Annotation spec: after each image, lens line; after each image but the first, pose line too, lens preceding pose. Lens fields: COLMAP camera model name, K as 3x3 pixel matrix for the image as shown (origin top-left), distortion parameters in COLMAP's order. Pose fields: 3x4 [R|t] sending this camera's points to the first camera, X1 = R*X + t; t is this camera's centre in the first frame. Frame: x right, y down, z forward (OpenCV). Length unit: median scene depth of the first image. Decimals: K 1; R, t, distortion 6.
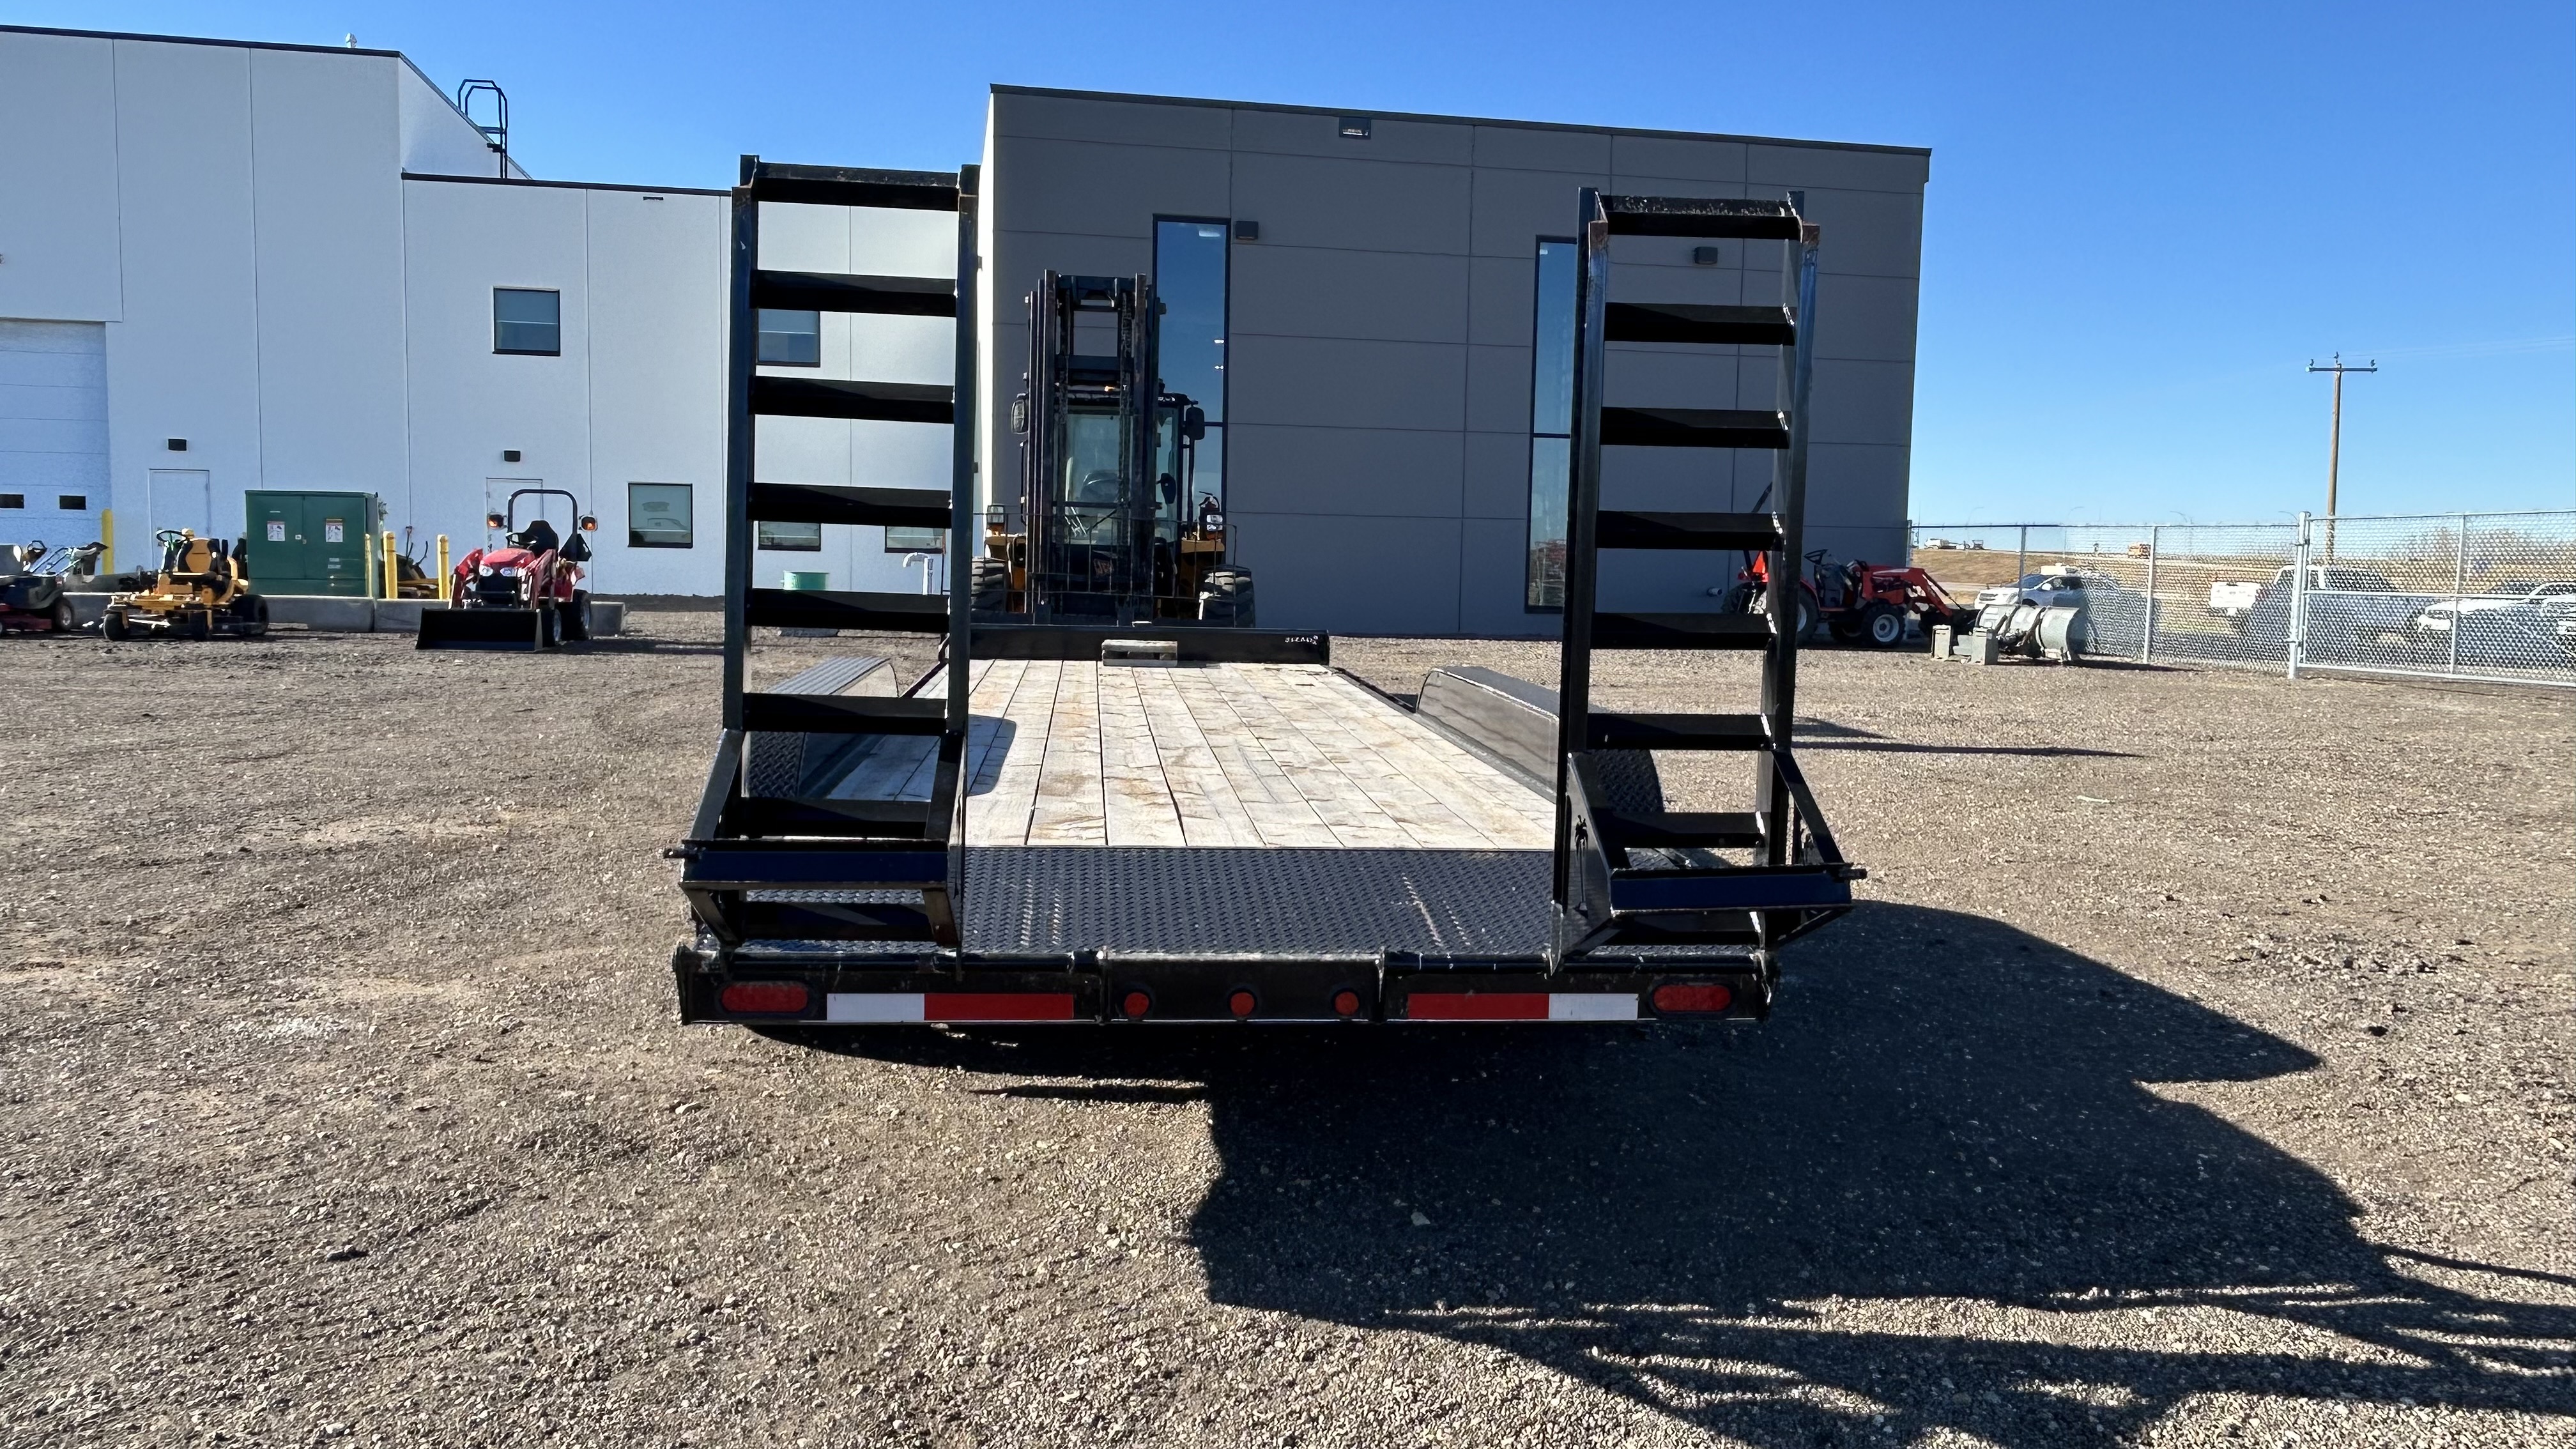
lens RADIAL K [[1835.1, 0, 1269.4], [0, 1835.1, 729.7], [0, 0, 1]] dist [0.008604, -0.016288]
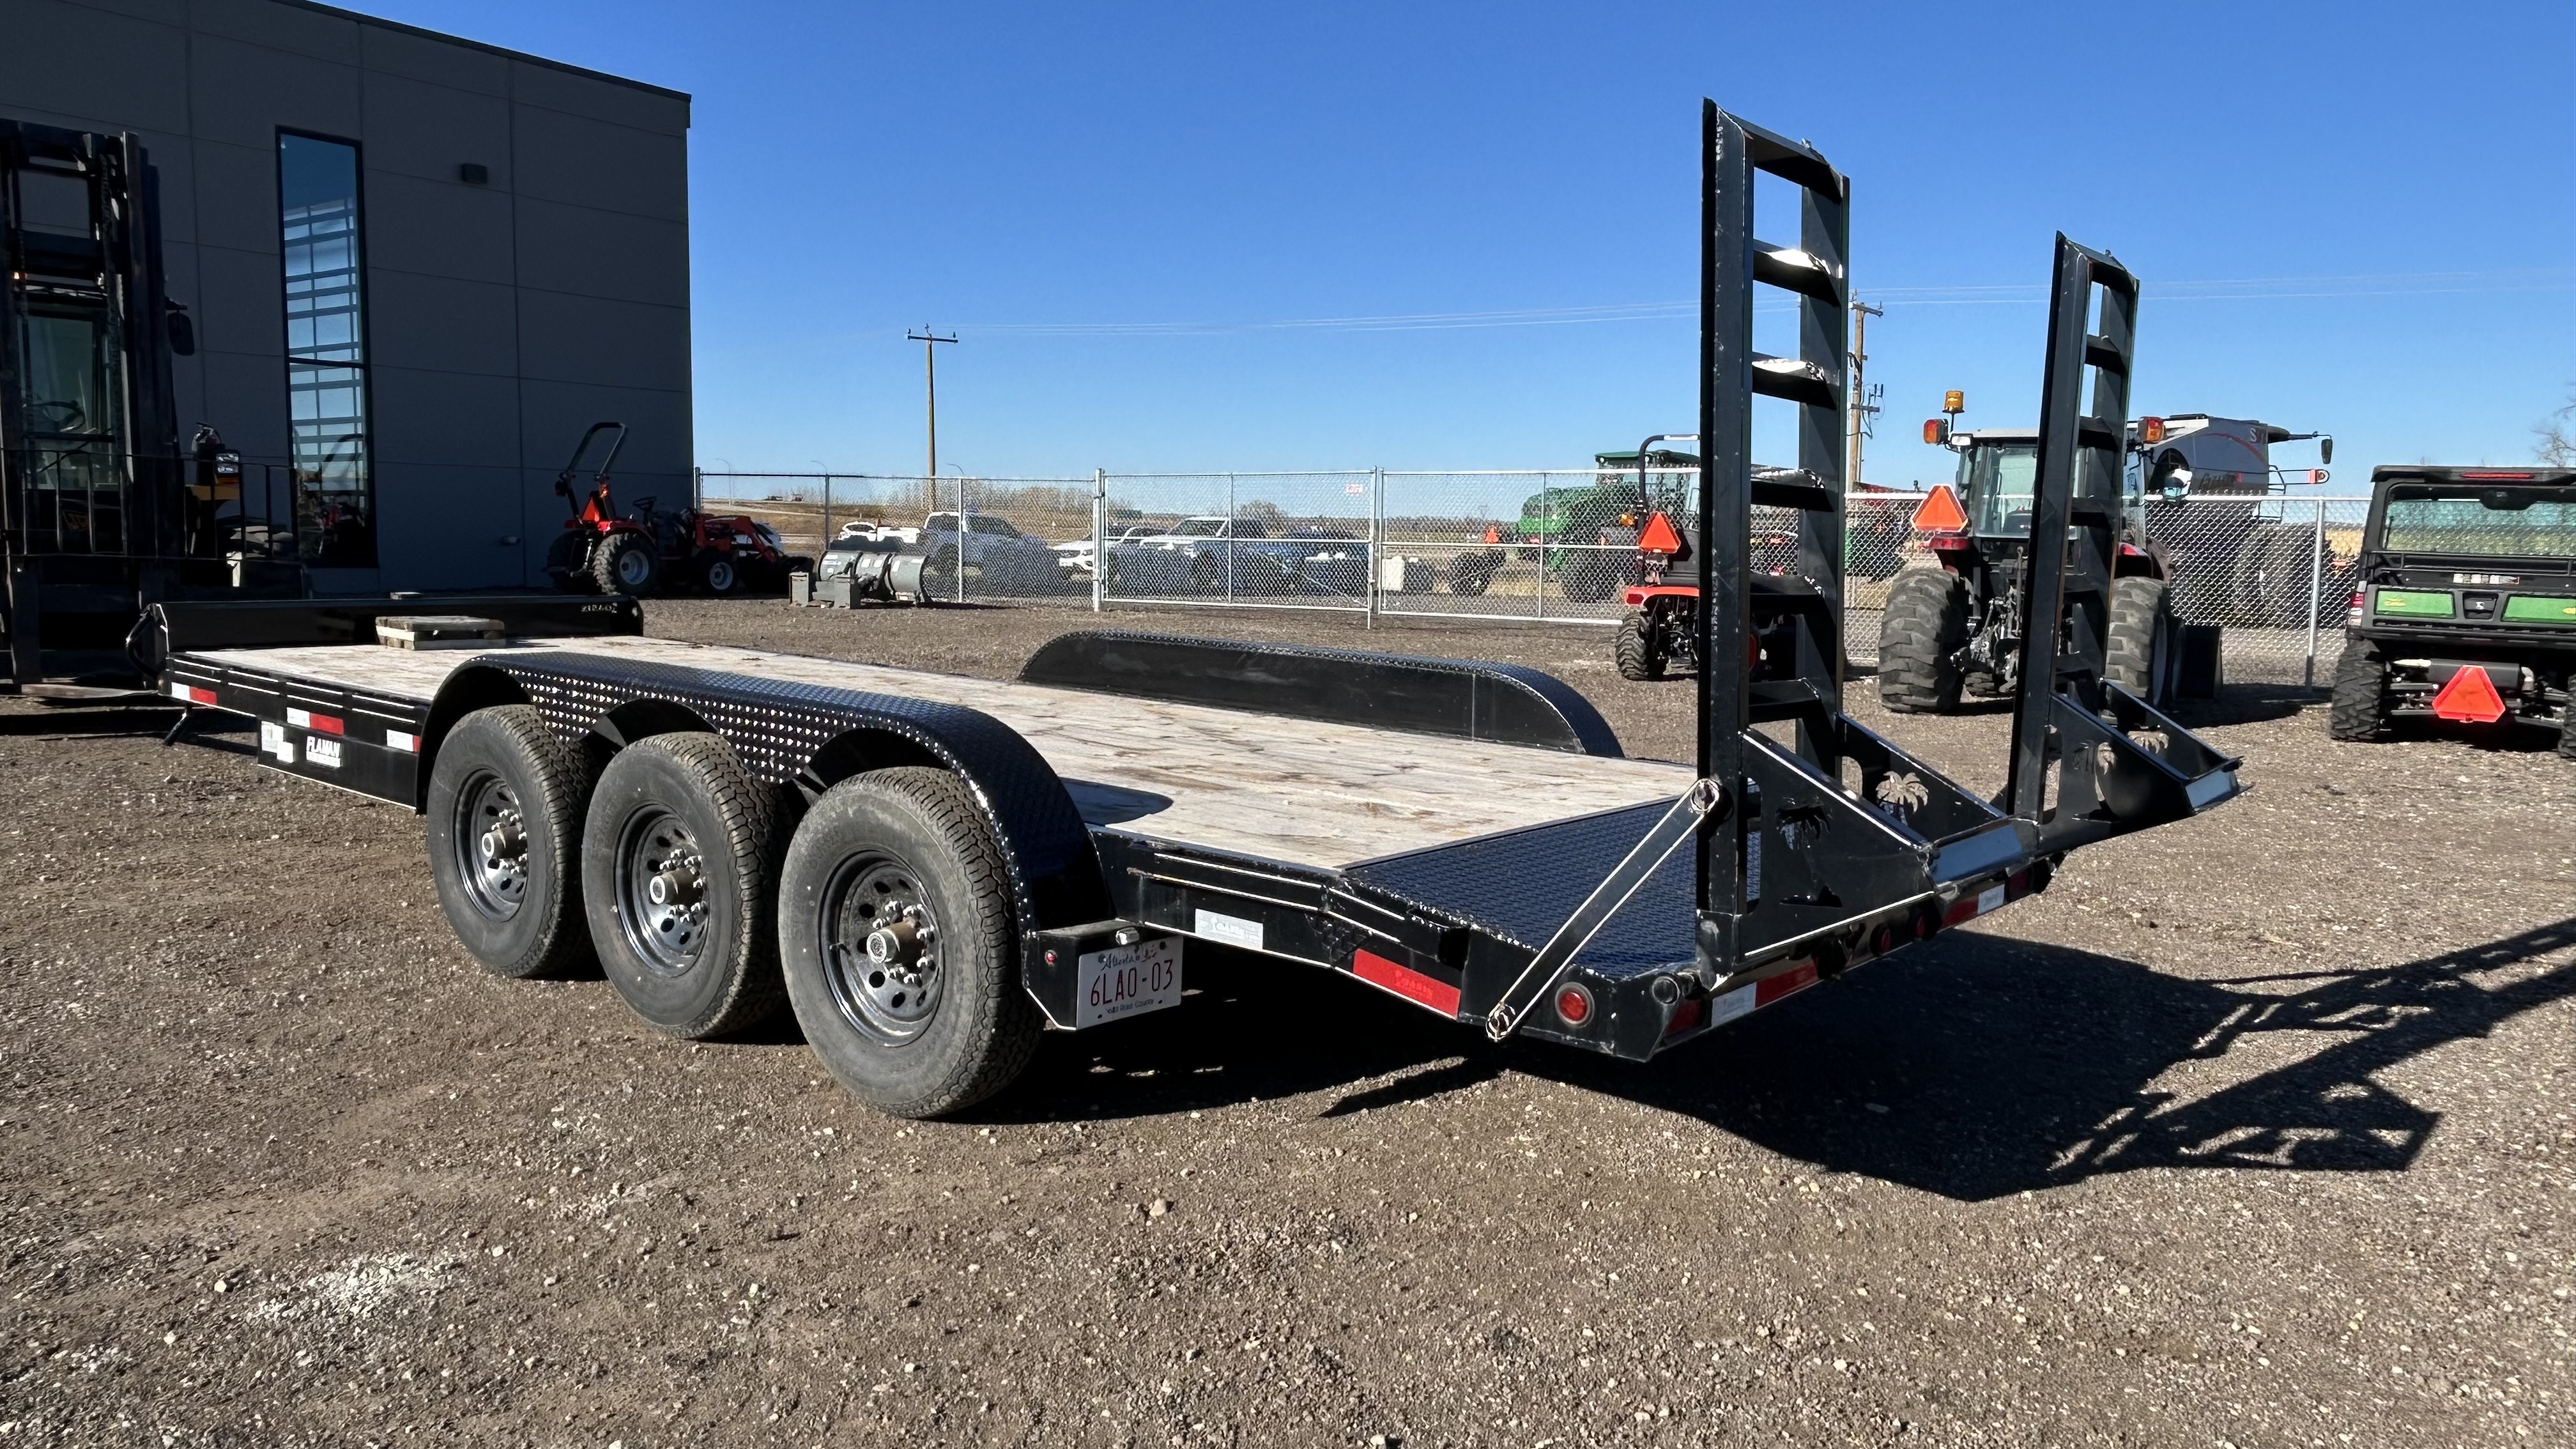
lens RADIAL K [[1835.1, 0, 1274.5], [0, 1835.1, 728.7], [0, 0, 1]] dist [0.008604, -0.016288]
pose [[0.707634, -0.081750, 0.701834, -0.284506], [0.060282, 0.996648, 0.055310, -0.016536], [-0.704003, 0.003169, 0.710190, 0.130455]]
